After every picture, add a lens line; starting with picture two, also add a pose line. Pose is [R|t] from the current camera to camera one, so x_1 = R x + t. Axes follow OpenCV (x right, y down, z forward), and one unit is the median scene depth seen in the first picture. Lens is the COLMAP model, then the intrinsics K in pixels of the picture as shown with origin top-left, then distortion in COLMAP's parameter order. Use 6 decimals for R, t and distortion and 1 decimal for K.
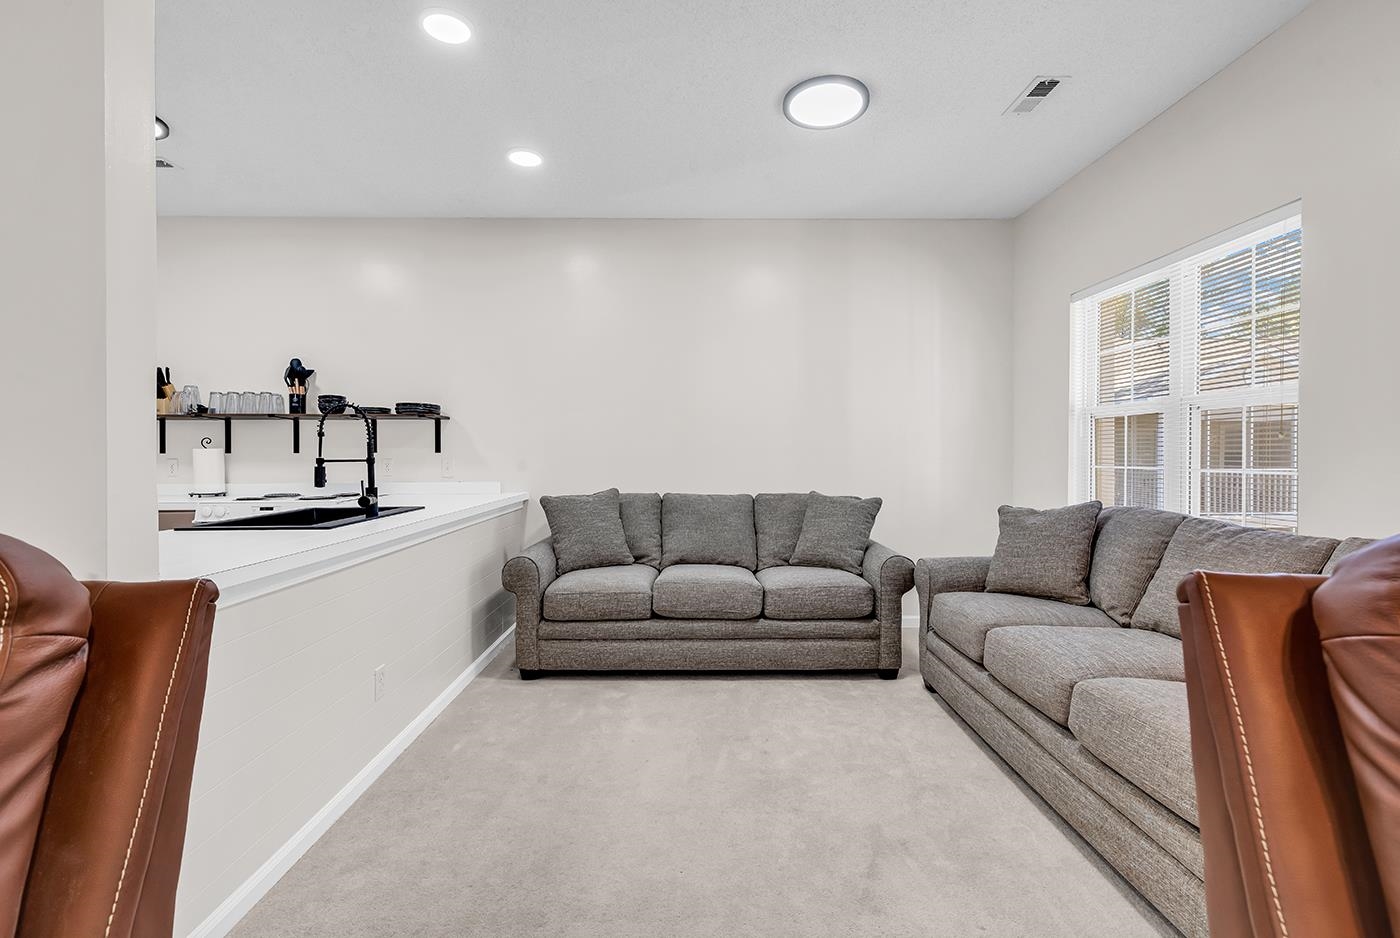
lens RADIAL K [[635.3, 0, 700.7], [0, 635.3, 456.6], [0, 0, 1]] dist [-0.000773, -0.000540]
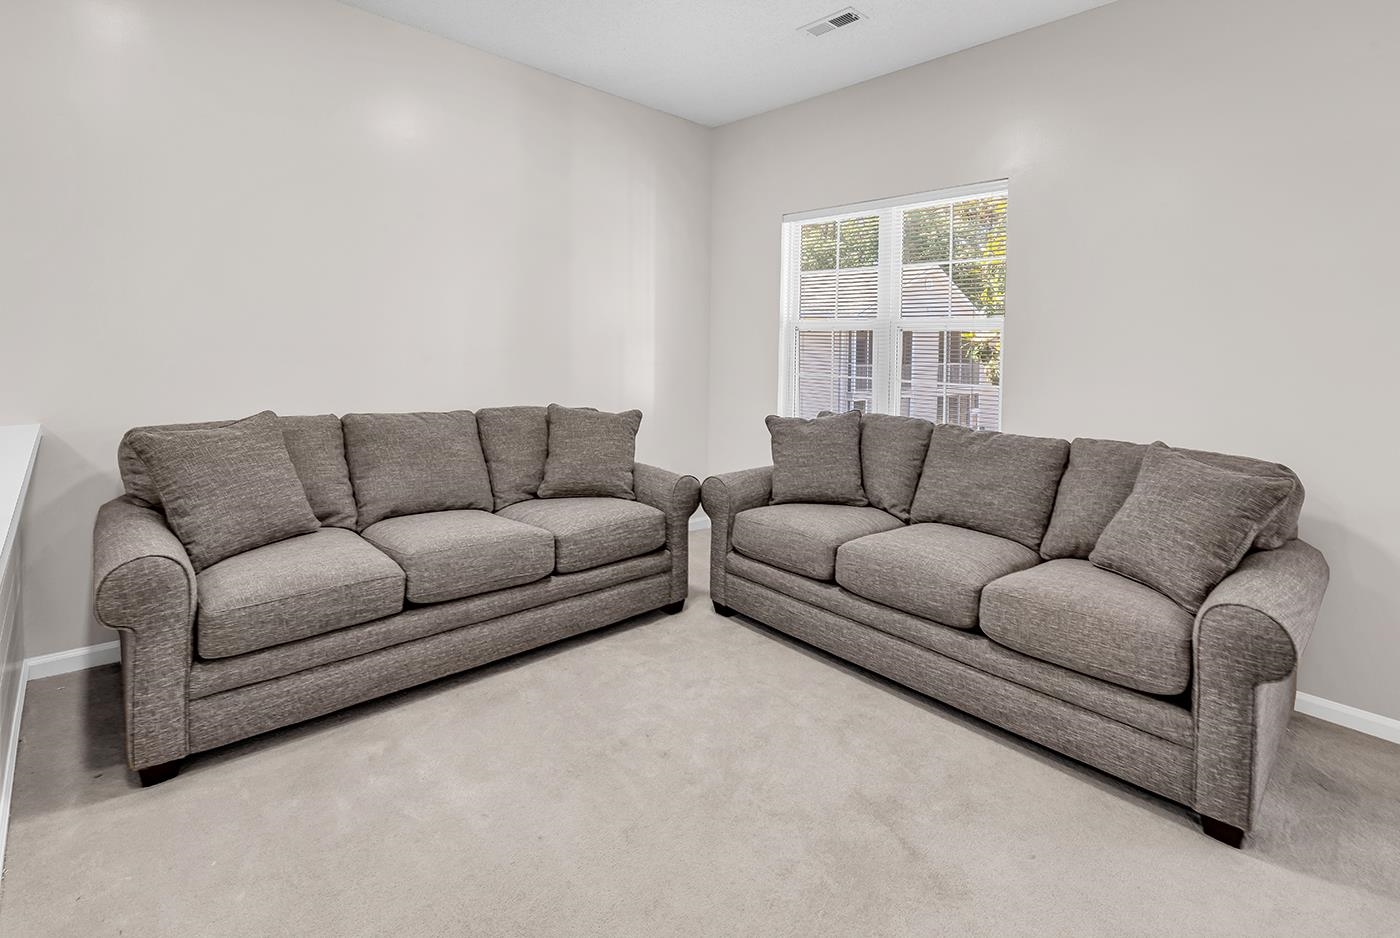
lens RADIAL K [[665.4, 0, 710.1], [0, 665.4, 362.7], [0, 0, 1]] dist [0.001125, -0.000410]
pose [[0.731694, 0.006817, 0.681599, -0.319113], [-0.026522, 0.999478, 0.018474, -0.024389], [-0.681117, -0.031595, 0.731492, 0.288238]]
